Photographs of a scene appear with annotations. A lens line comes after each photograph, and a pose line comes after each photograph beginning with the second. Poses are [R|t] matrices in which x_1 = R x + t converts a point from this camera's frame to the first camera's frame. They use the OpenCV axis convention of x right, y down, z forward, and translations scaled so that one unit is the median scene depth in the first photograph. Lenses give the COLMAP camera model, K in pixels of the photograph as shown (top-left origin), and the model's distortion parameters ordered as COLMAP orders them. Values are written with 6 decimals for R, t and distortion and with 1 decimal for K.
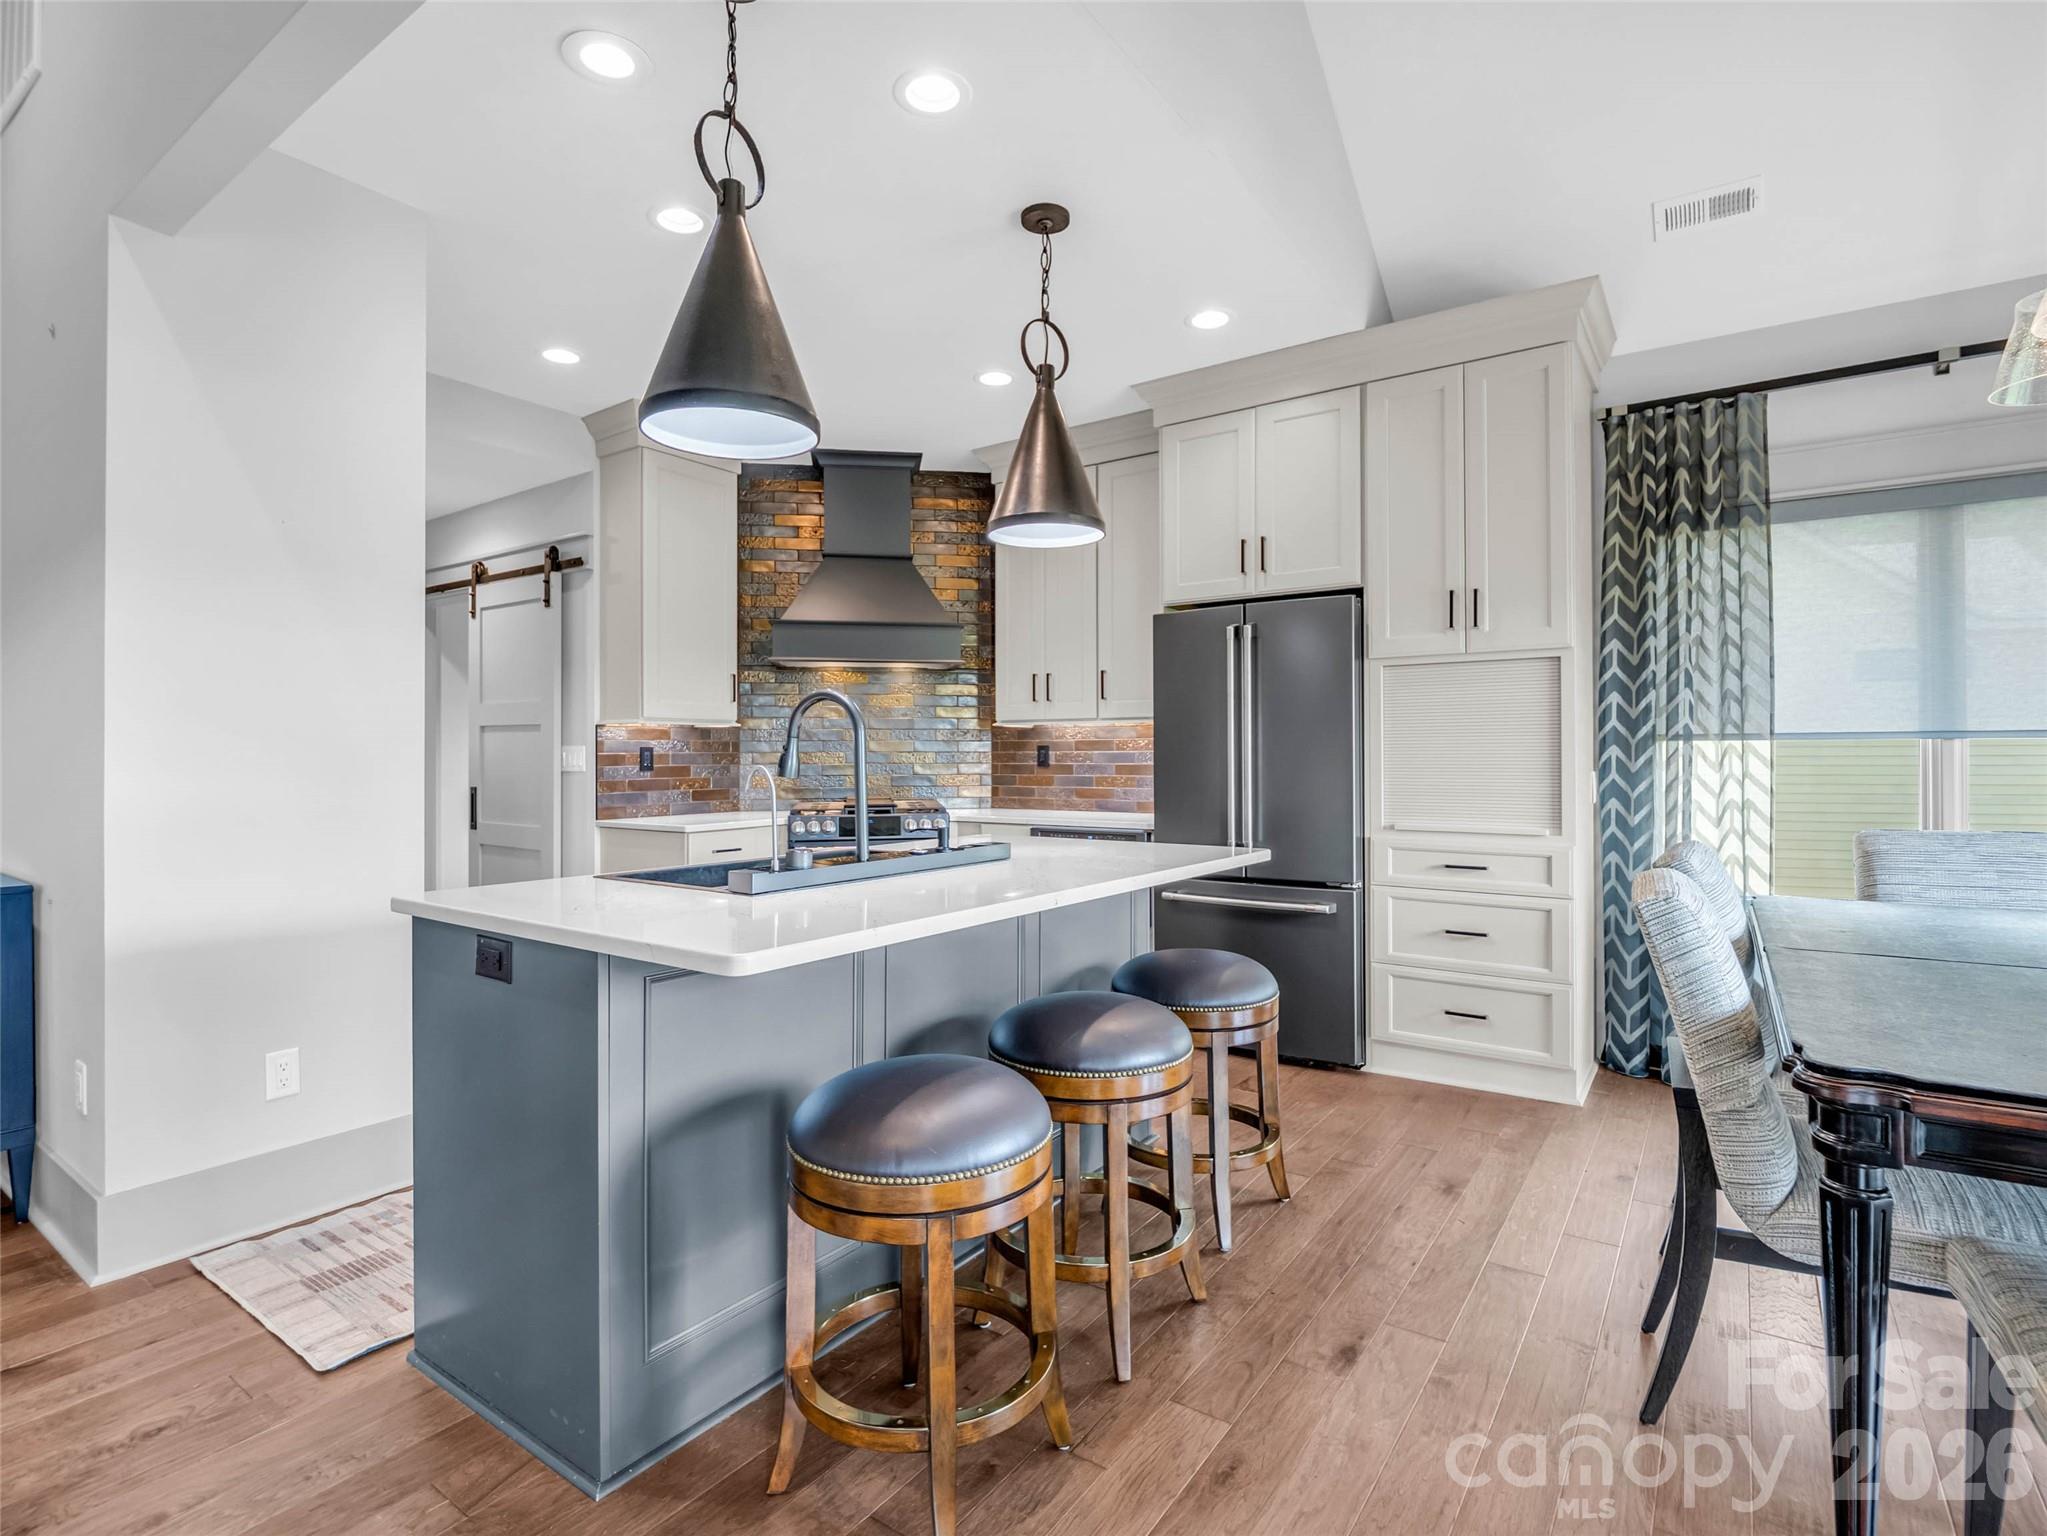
lens RADIAL K [[1001.7, 0, 1029.6], [0, 1001.7, 749.2], [0, 0, 1]] dist [-0.017879, 0.000131]
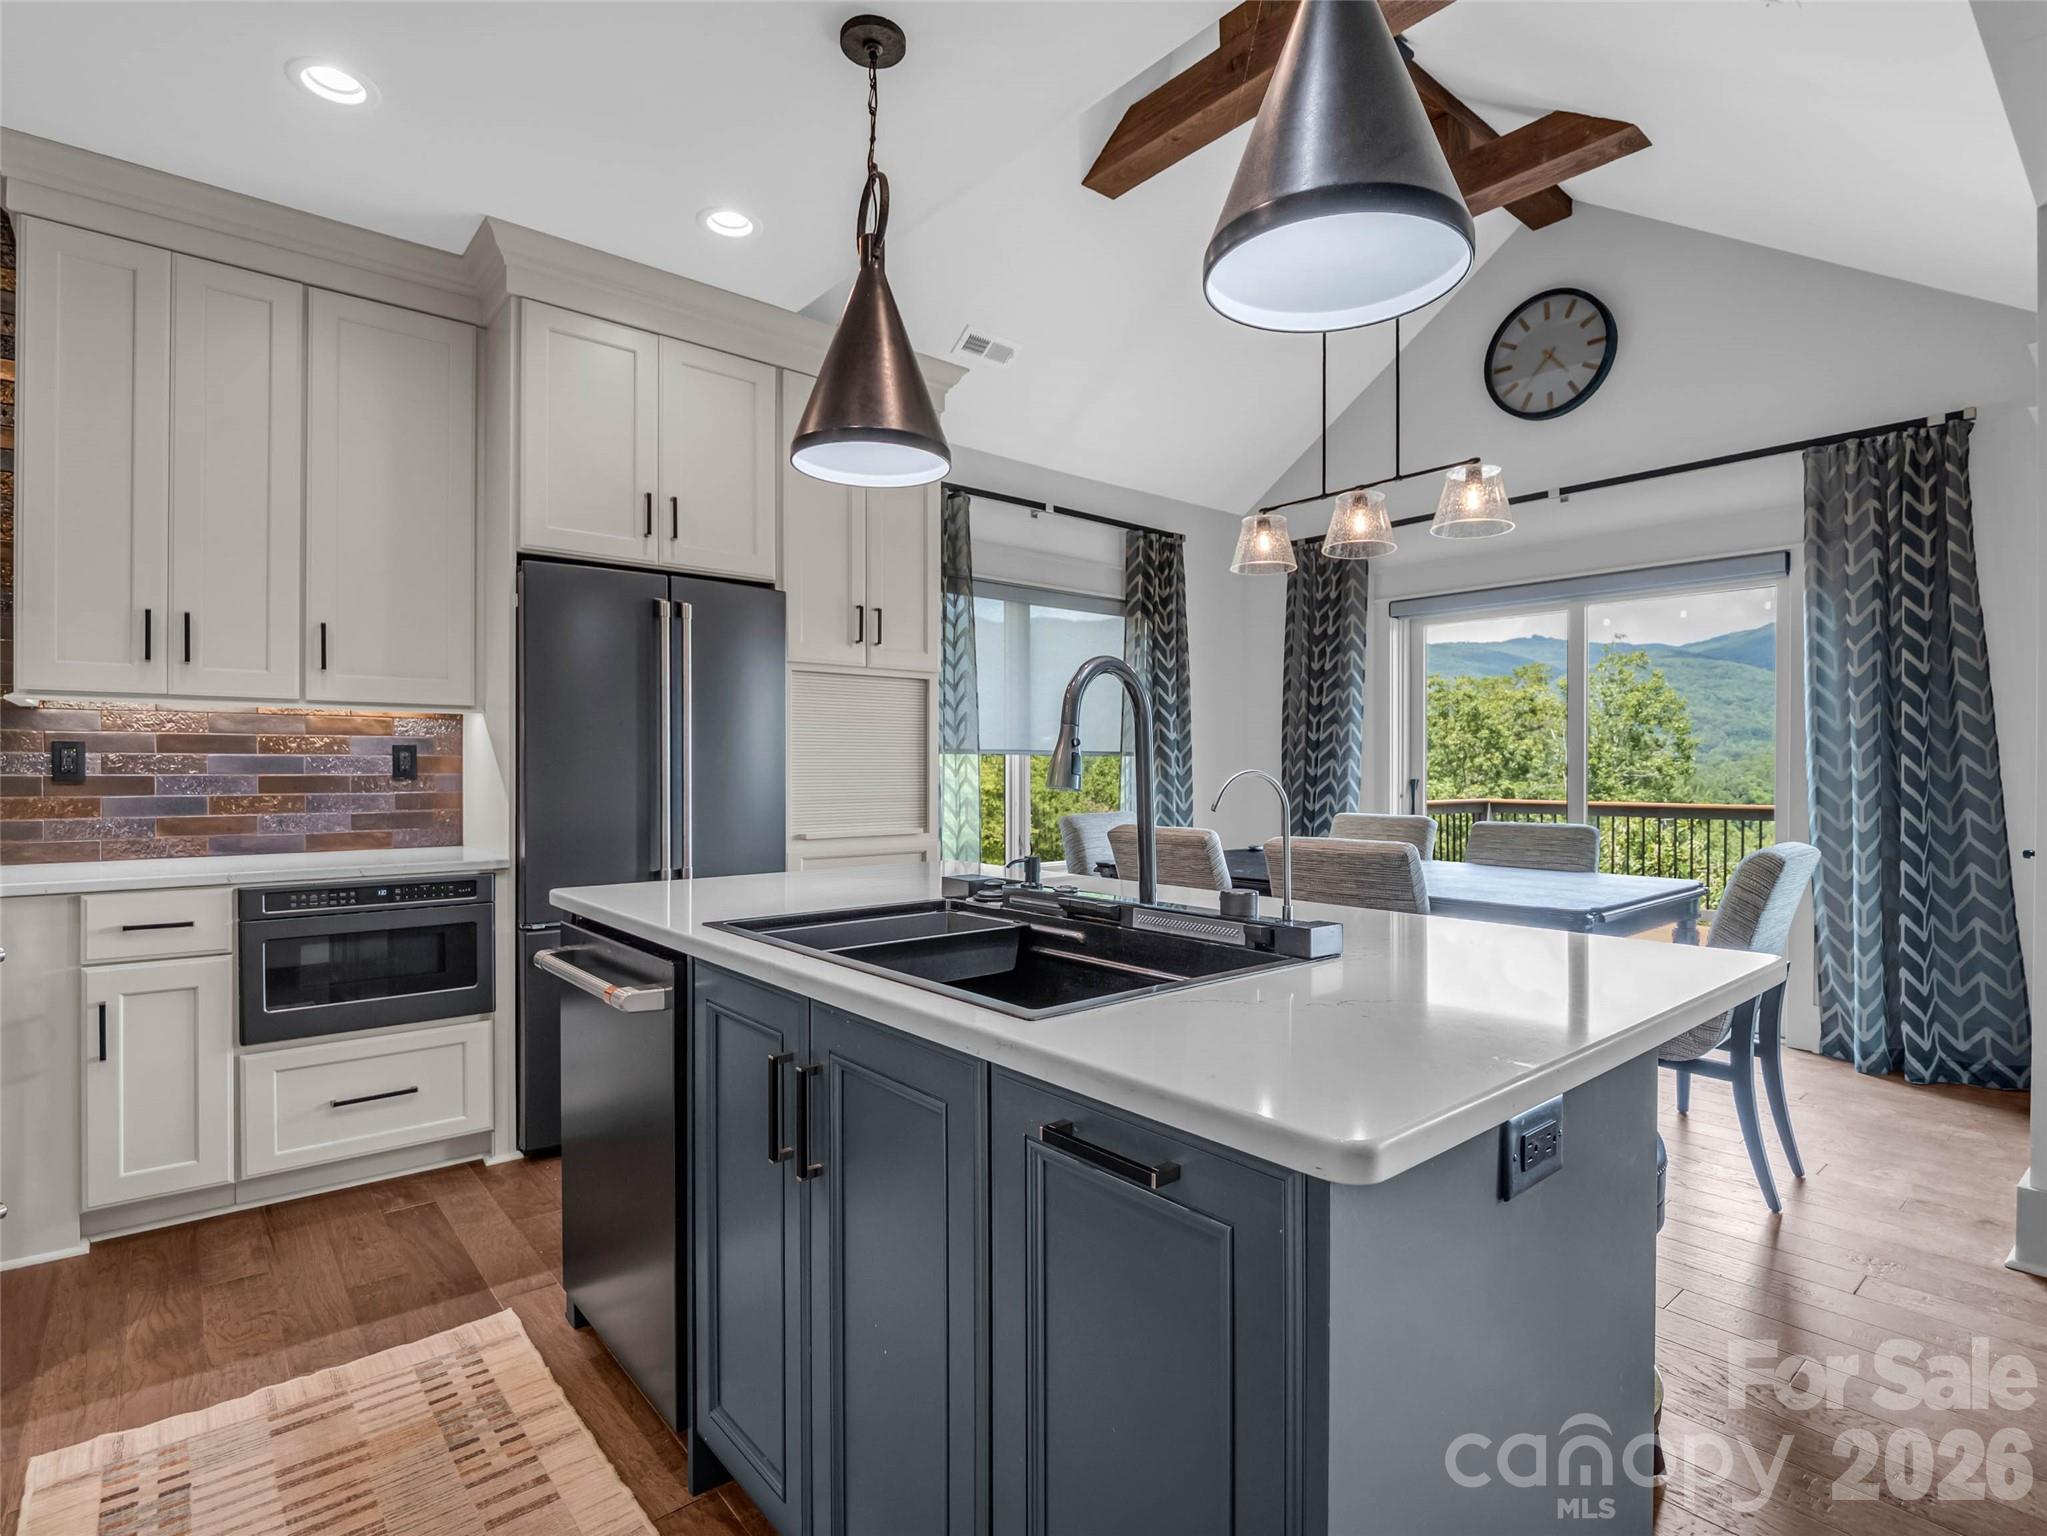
lens RADIAL K [[1014.6, 0, 1023.8], [0, 1014.6, 774.4], [0, 0, 1]] dist [-0.012011, 0.000297]
pose [[0.251631, -0.003003, 0.967818, -0.543923], [-0.008691, 0.999948, 0.005362, 0.009632], [-0.967784, -0.009761, 0.251592, 0.555740]]
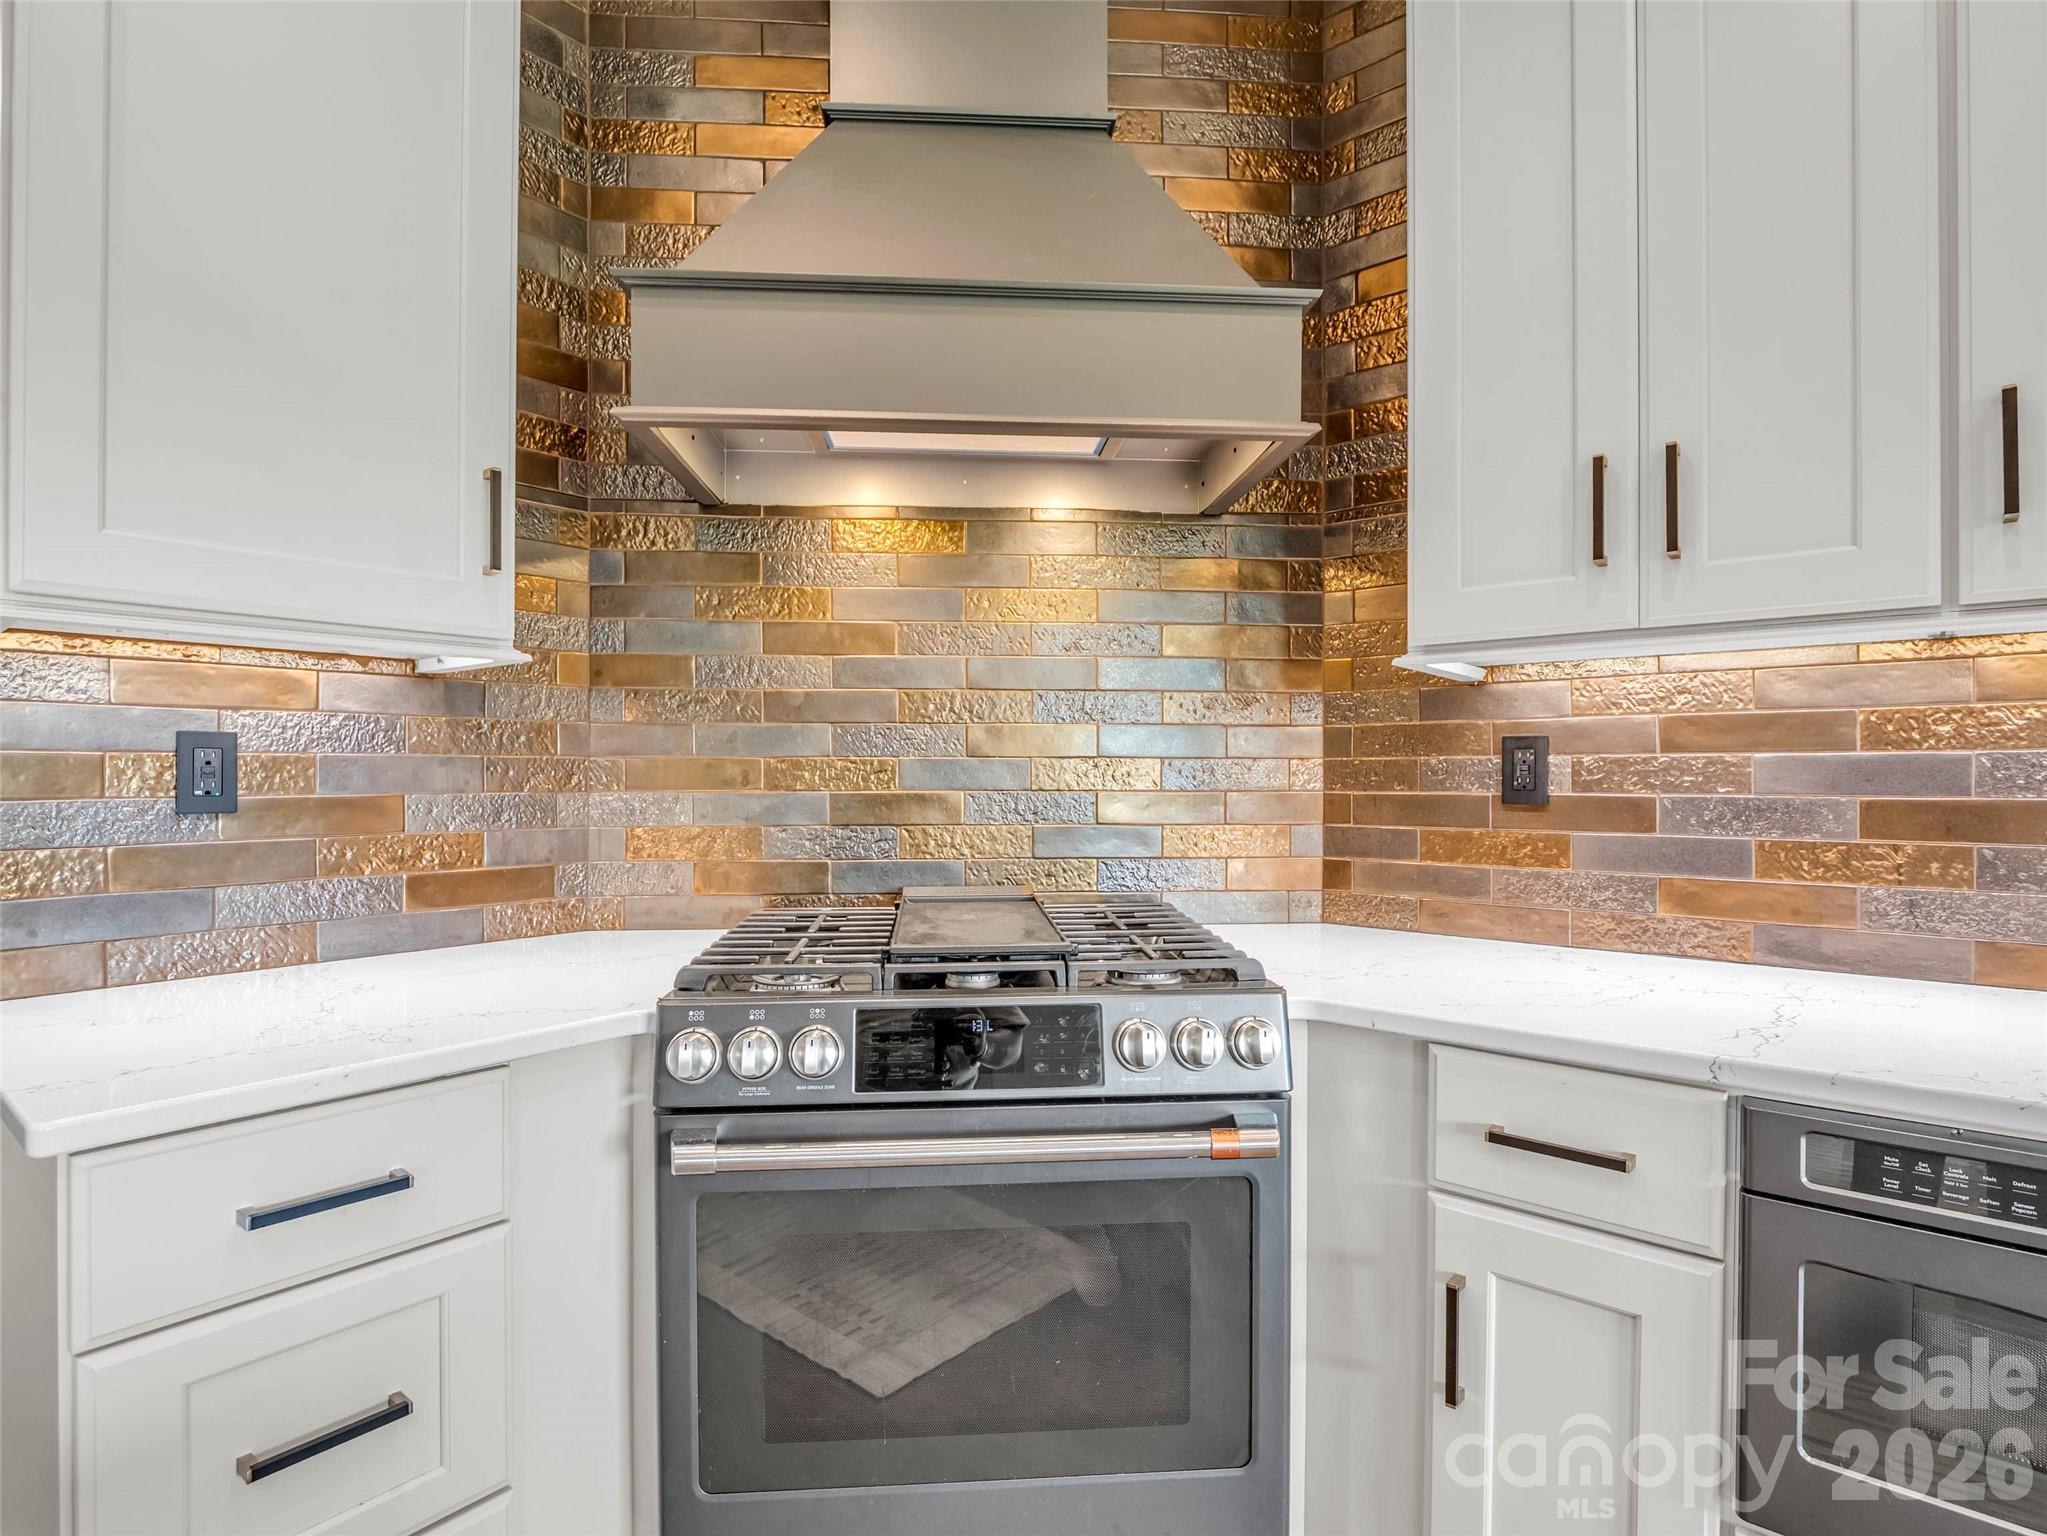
lens RADIAL K [[1047.8, 0, 1018.5], [0, 1047.8, 772.4], [0, 0, 1]] dist [-0.002266, -0.000846]
pose [[0.996200, 0.004135, -0.086992, -0.167084], [-0.004155, 0.999991, -0.000043, 0.012056], [0.086992, 0.000405, 0.996209, 0.970777]]
